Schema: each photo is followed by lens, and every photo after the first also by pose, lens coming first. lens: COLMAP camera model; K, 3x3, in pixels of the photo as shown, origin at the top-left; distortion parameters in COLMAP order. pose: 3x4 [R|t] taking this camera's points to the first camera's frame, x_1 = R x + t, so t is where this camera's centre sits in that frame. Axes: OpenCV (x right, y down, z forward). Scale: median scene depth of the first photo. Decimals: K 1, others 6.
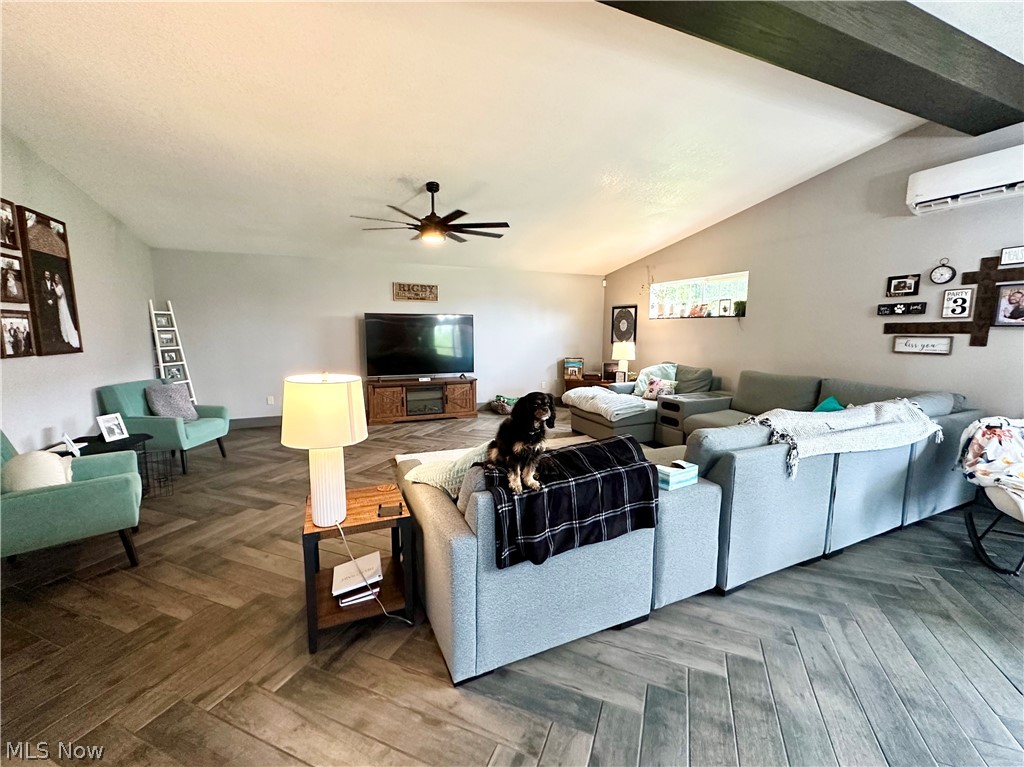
lens RADIAL K [[423.5, 0, 511.5], [0, 423.5, 383.1], [0, 0, 1]] dist [-0.002001, 0.000481]
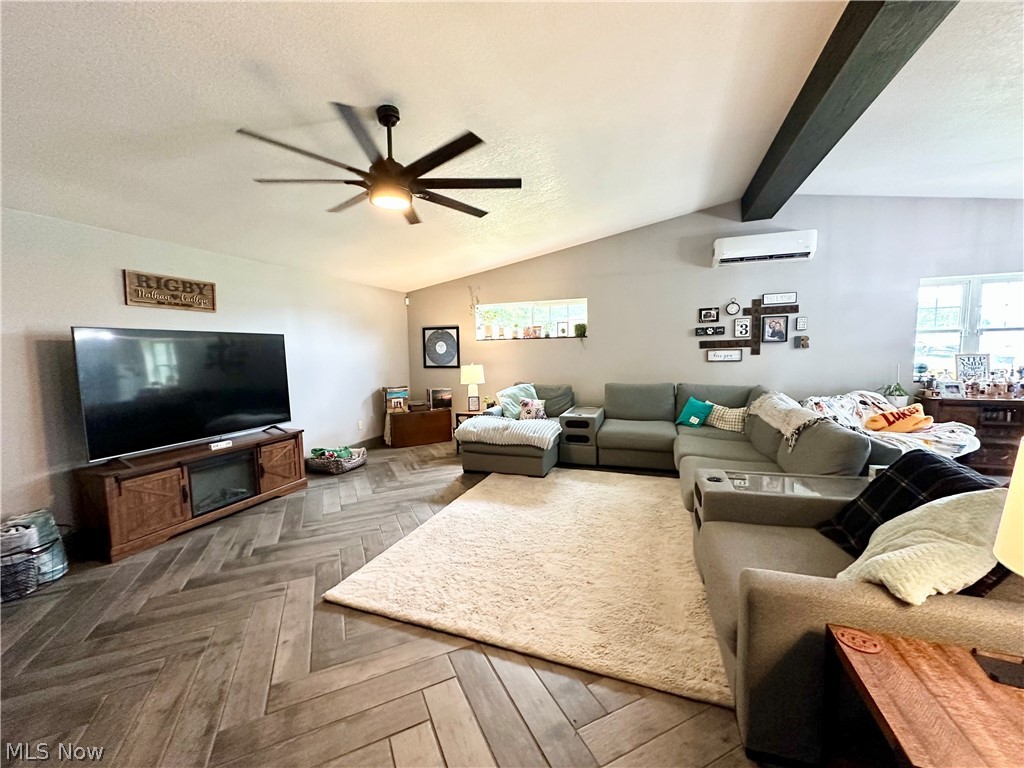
lens RADIAL K [[405.6, 0, 511.3], [0, 405.6, 384.8], [0, 0, 1]] dist [-0.001893, 0.000366]
pose [[0.680771, -0.080092, 0.728105, -0.429655], [0.116938, 0.993139, -0.000090, -0.056544], [-0.723102, 0.085205, 0.685466, 0.433078]]
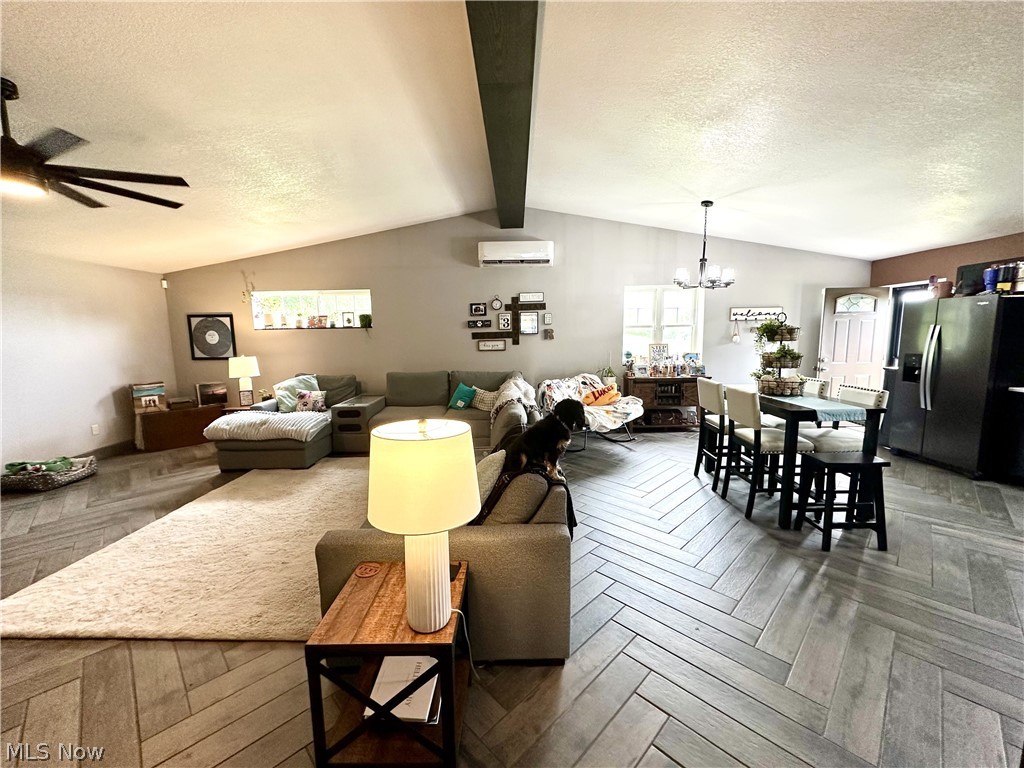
lens RADIAL K [[405.6, 0, 512.7], [0, 405.6, 384.8], [0, 0, 1]] dist [-0.001893, 0.000366]
pose [[0.397821, -0.131868, 0.907937, -0.364349], [0.136205, 0.987139, 0.083691, -0.044320], [-0.907296, 0.090372, 0.410666, 0.206914]]
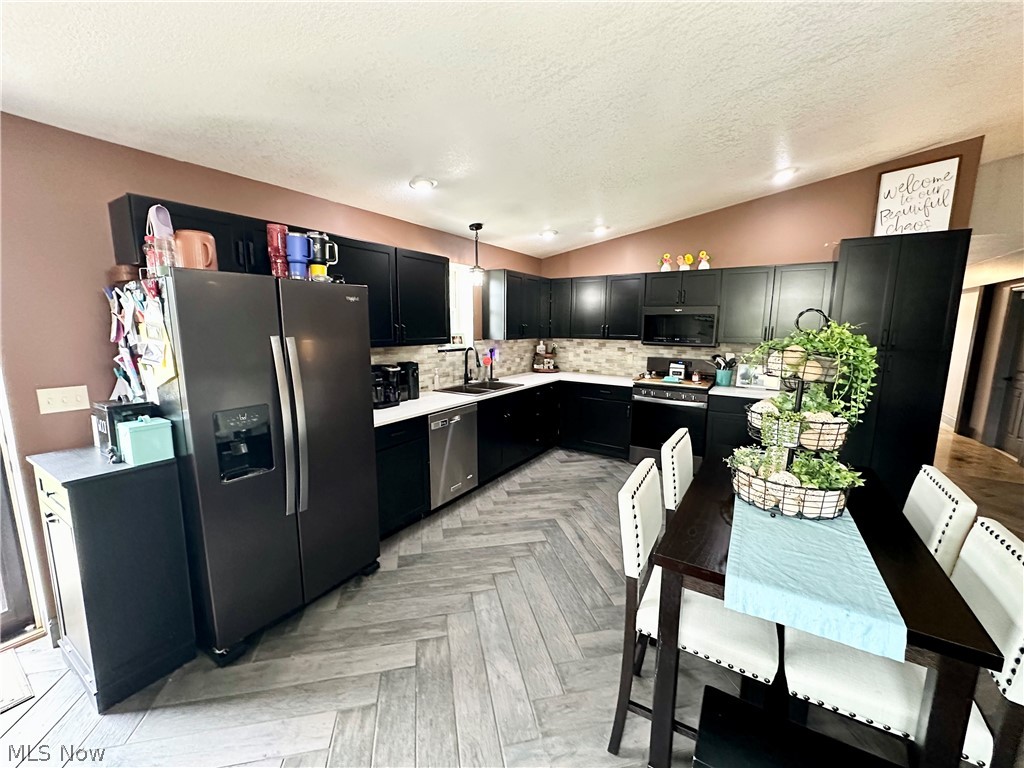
lens RADIAL K [[405.6, 0, 510.0], [0, 405.6, 382.2], [0, 0, 1]] dist [-0.001893, 0.000366]
pose [[-0.828046, 0.070273, -0.556238, 0.796176], [-0.084553, 0.965115, 0.247799, -0.048361], [0.554247, 0.252221, -0.793218, 0.179954]]
